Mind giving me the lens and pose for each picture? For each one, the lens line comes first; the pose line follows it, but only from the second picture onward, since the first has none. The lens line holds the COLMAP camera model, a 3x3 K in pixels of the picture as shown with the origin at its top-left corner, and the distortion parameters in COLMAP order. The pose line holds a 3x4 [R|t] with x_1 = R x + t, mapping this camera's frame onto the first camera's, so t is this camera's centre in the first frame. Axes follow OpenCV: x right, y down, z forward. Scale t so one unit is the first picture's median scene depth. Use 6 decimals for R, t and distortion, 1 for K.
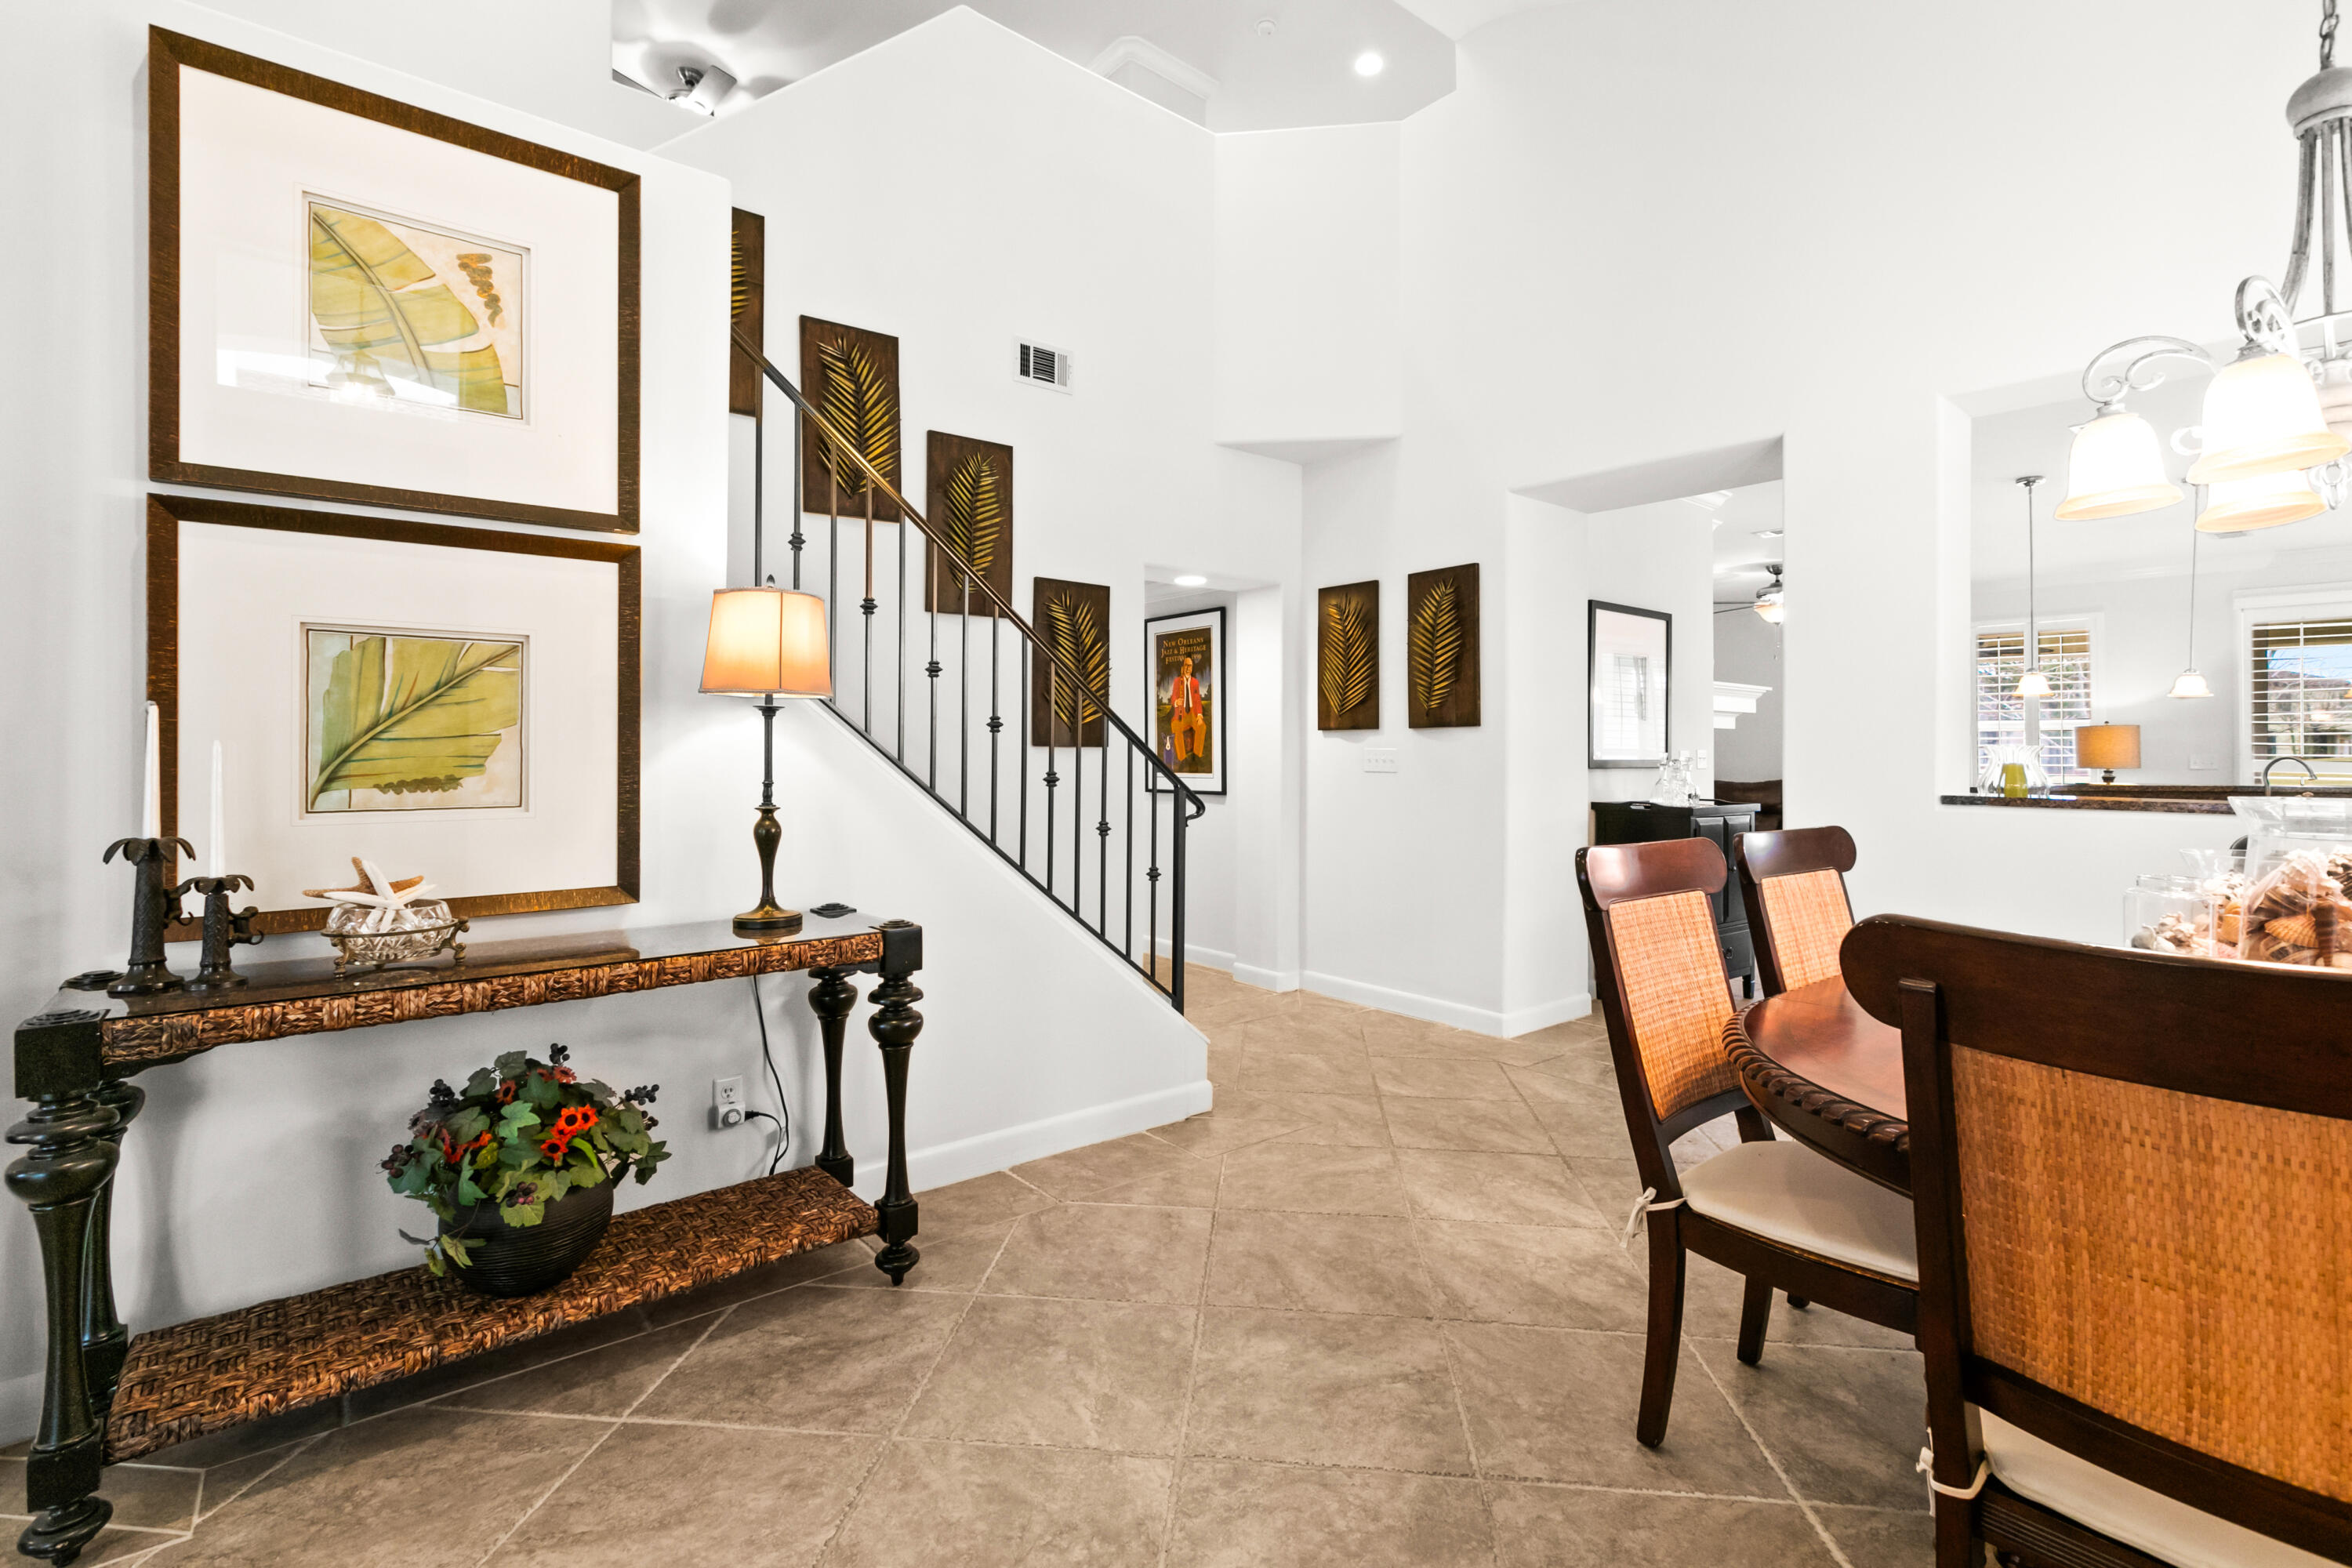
lens RADIAL K [[1053.5, 0, 1184.6], [0, 1053.5, 748.9], [0, 0, 1]] dist [0.001826, -0.000170]
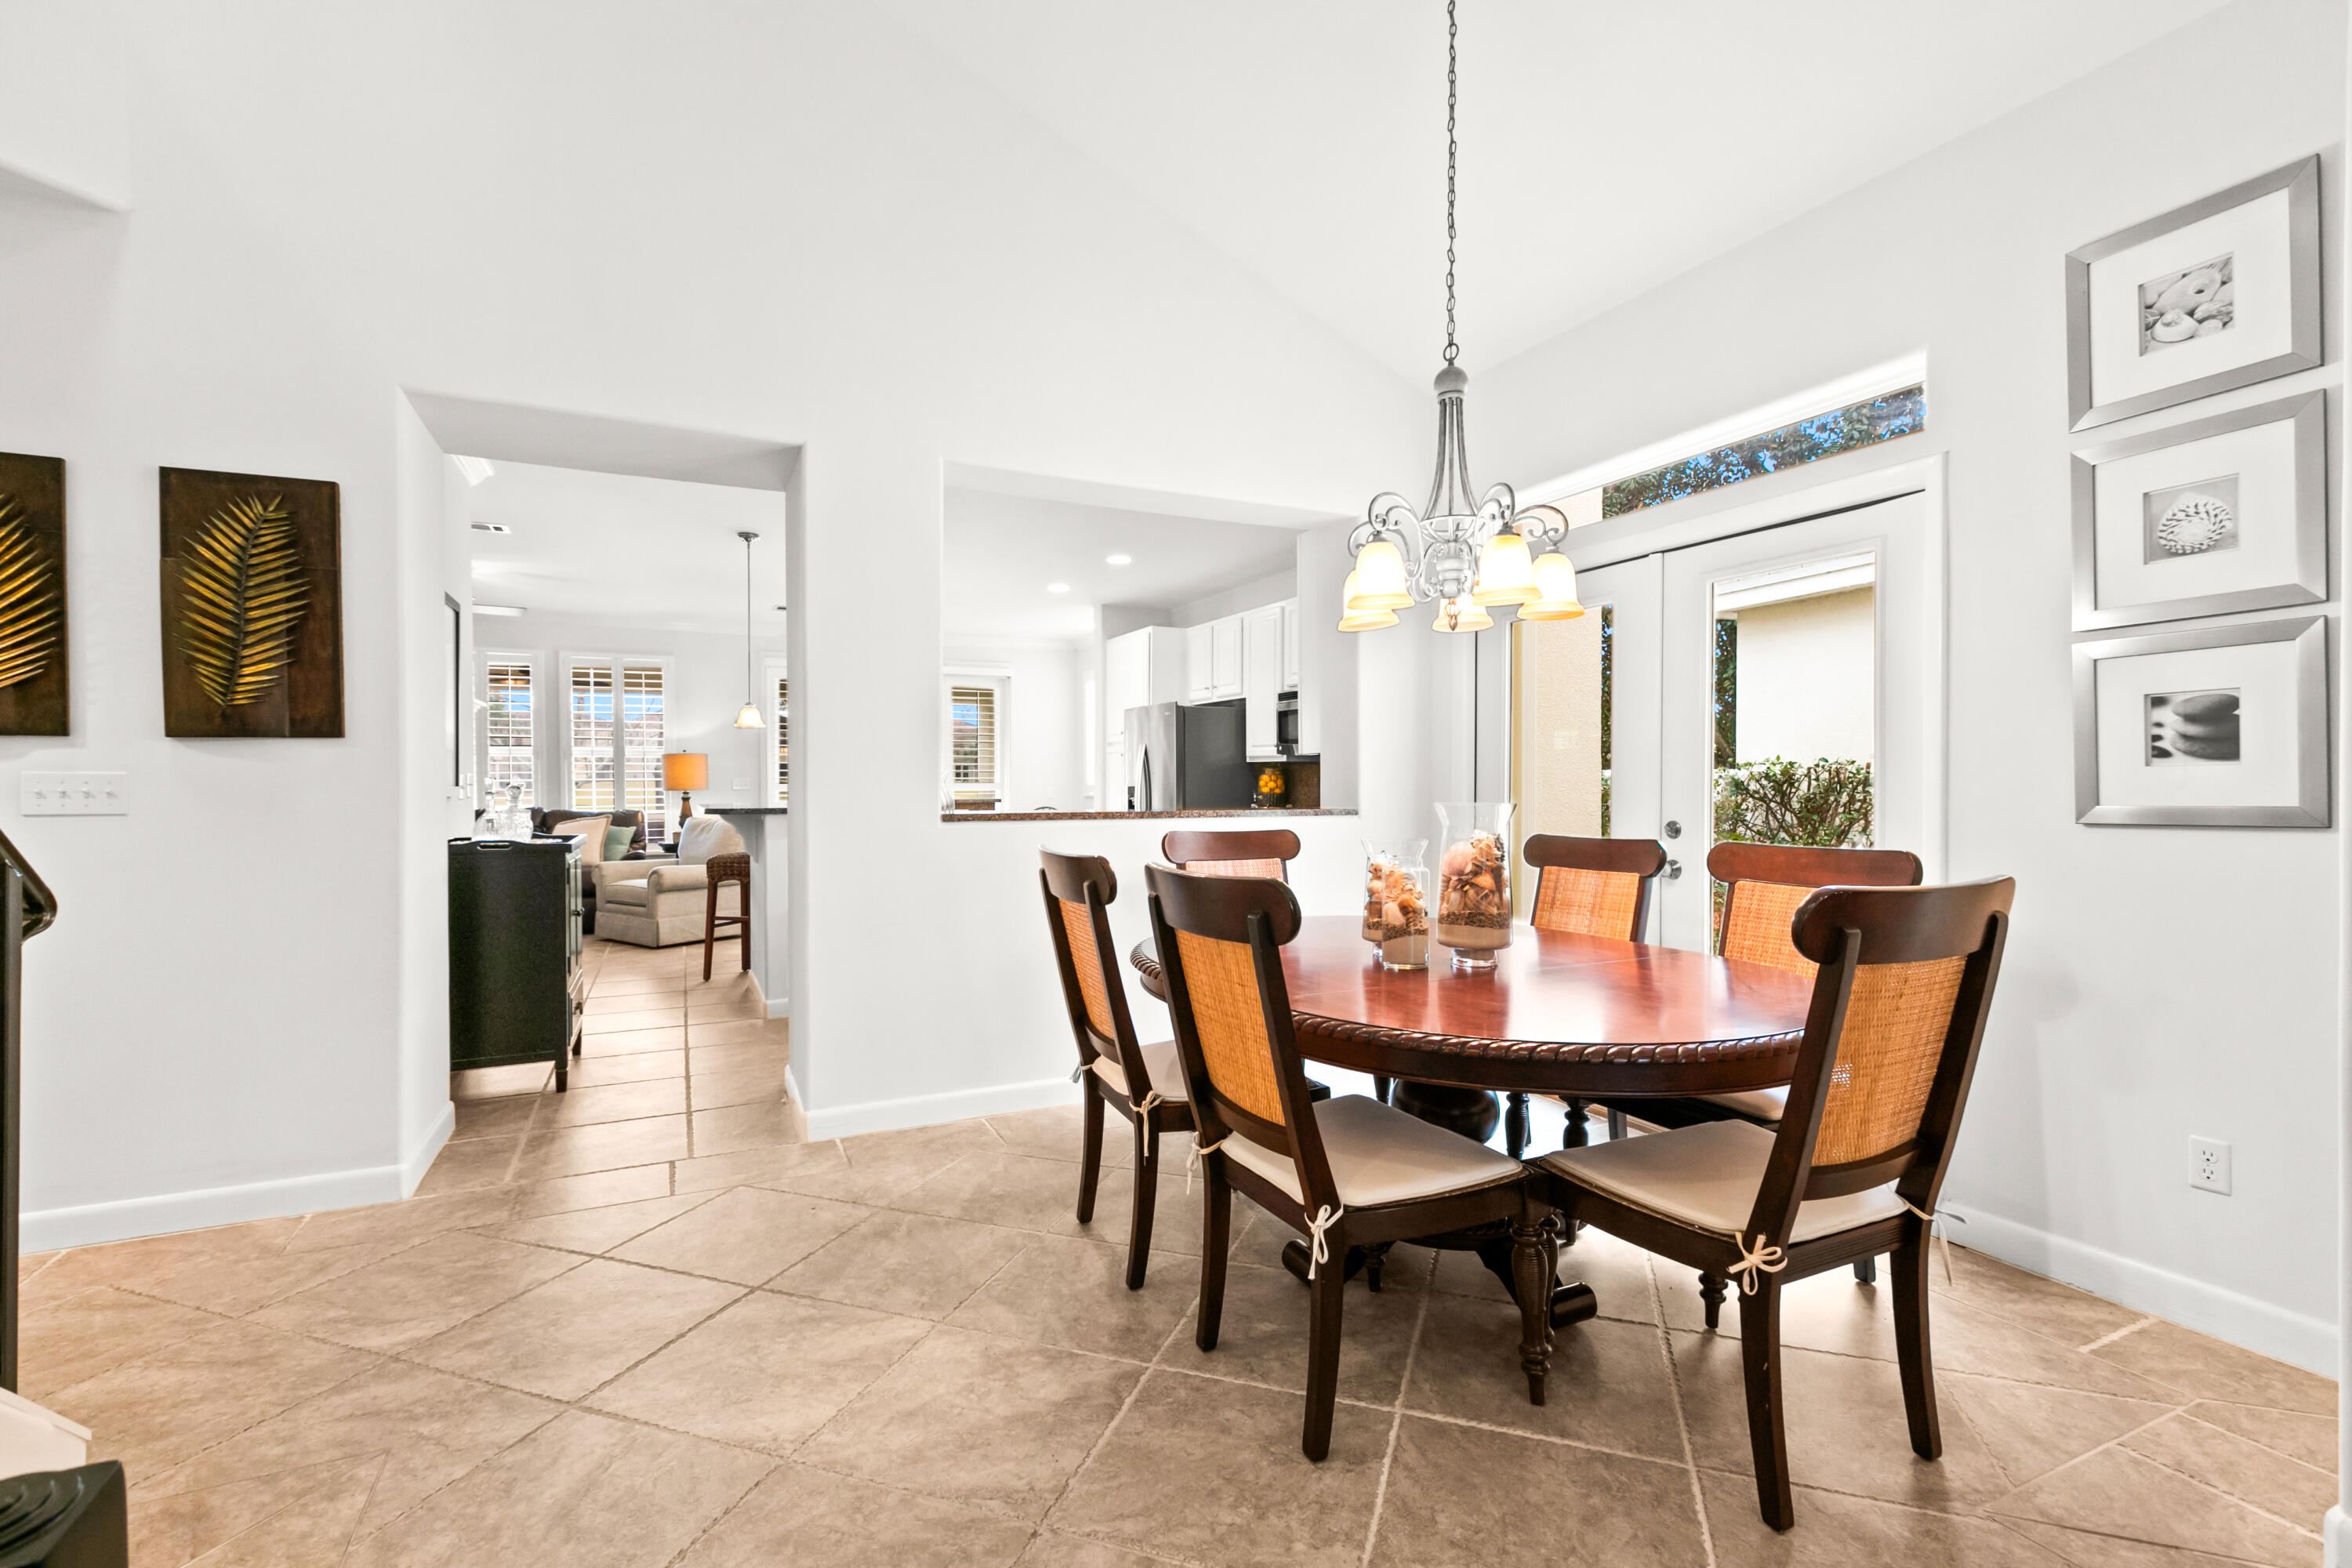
lens RADIAL K [[1053.5, 0, 1163.0], [0, 1053.5, 781.5], [0, 0, 1]] dist [0.001826, -0.000170]
pose [[0.250094, -0.012471, 0.968141, -0.279647], [-0.000645, 0.999915, 0.013047, -0.003821], [-0.968221, -0.003887, 0.250065, 0.434239]]
